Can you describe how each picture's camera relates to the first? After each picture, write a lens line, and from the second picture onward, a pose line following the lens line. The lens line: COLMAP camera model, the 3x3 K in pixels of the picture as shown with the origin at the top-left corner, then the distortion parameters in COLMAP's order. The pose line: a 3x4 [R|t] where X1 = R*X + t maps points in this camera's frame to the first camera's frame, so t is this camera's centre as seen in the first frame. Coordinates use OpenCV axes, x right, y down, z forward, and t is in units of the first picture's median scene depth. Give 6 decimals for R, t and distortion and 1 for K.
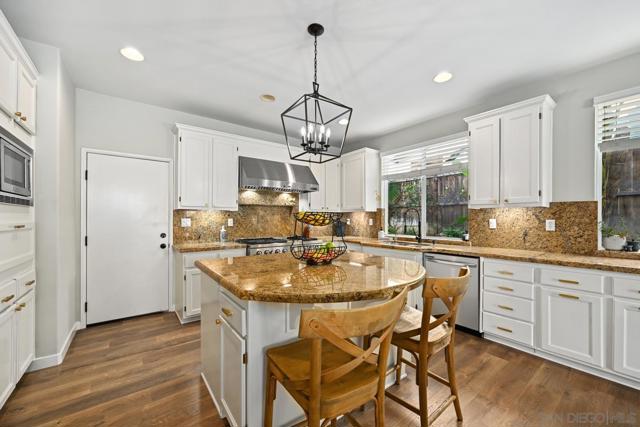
lens RADIAL K [[250.2, 0, 323.2], [0, 250.2, 216.0], [0, 0, 1]] dist [-0.001364, -0.000437]
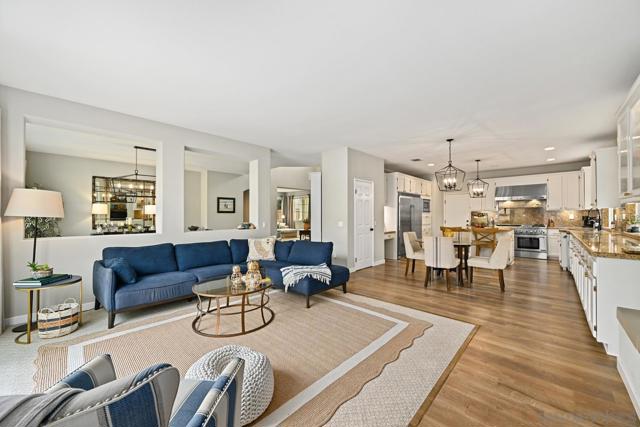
lens RADIAL K [[249.4, 0, 322.3], [0, 249.4, 213.6], [0, 0, 1]] dist [-0.002215, -0.000187]
pose [[0.164600, -0.010227, -0.986307, 2.250332], [0.012194, 0.999891, -0.008332, -0.001671], [0.986285, -0.010655, 0.164707, -1.271212]]
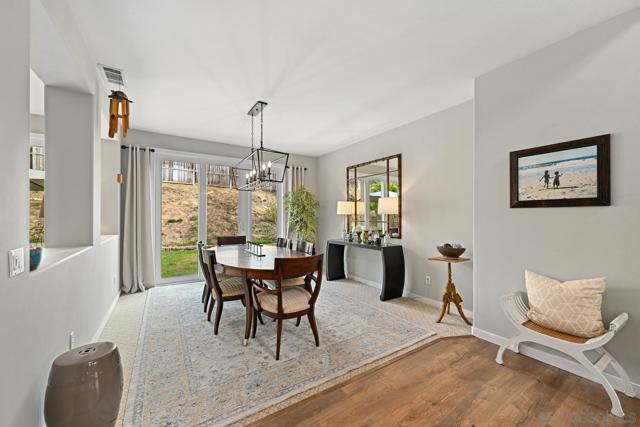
lens RADIAL K [[250.2, 0, 323.2], [0, 250.2, 216.0], [0, 0, 1]] dist [-0.001364, -0.000437]
pose [[-0.996762, -0.004554, 0.080278, -0.543456], [-0.005524, 0.999914, -0.011873, -0.009050], [-0.080217, -0.012278, -0.996702, -1.111900]]
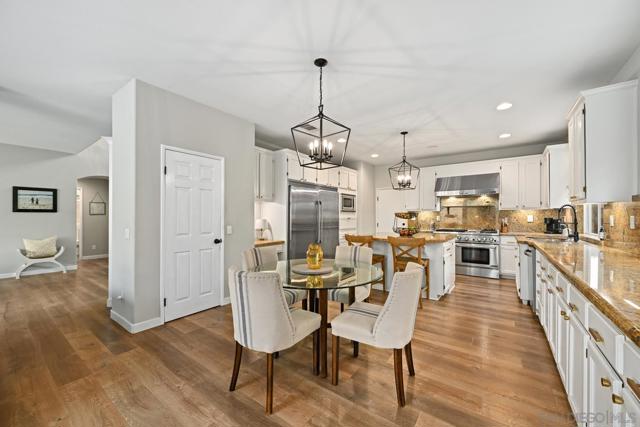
lens RADIAL K [[250.2, 0, 323.2], [0, 250.2, 216.0], [0, 0, 1]] dist [-0.001364, -0.000437]
pose [[0.283359, -0.003928, -0.959006, 1.451597], [0.010611, 0.999943, -0.000960, 0.007093], [0.958955, -0.009904, 0.283385, -0.272964]]
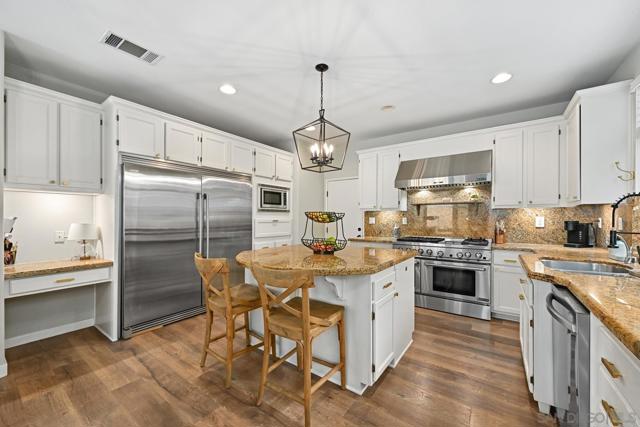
lens RADIAL K [[250.5, 0, 323.7], [0, 250.5, 219.4], [0, 0, 1]] dist [-0.006860, -0.000068]
pose [[0.297556, 0.001698, -0.954703, 0.879644], [0.009993, 0.999938, 0.004893, 0.013320], [0.954652, -0.010996, 0.297520, 0.463988]]
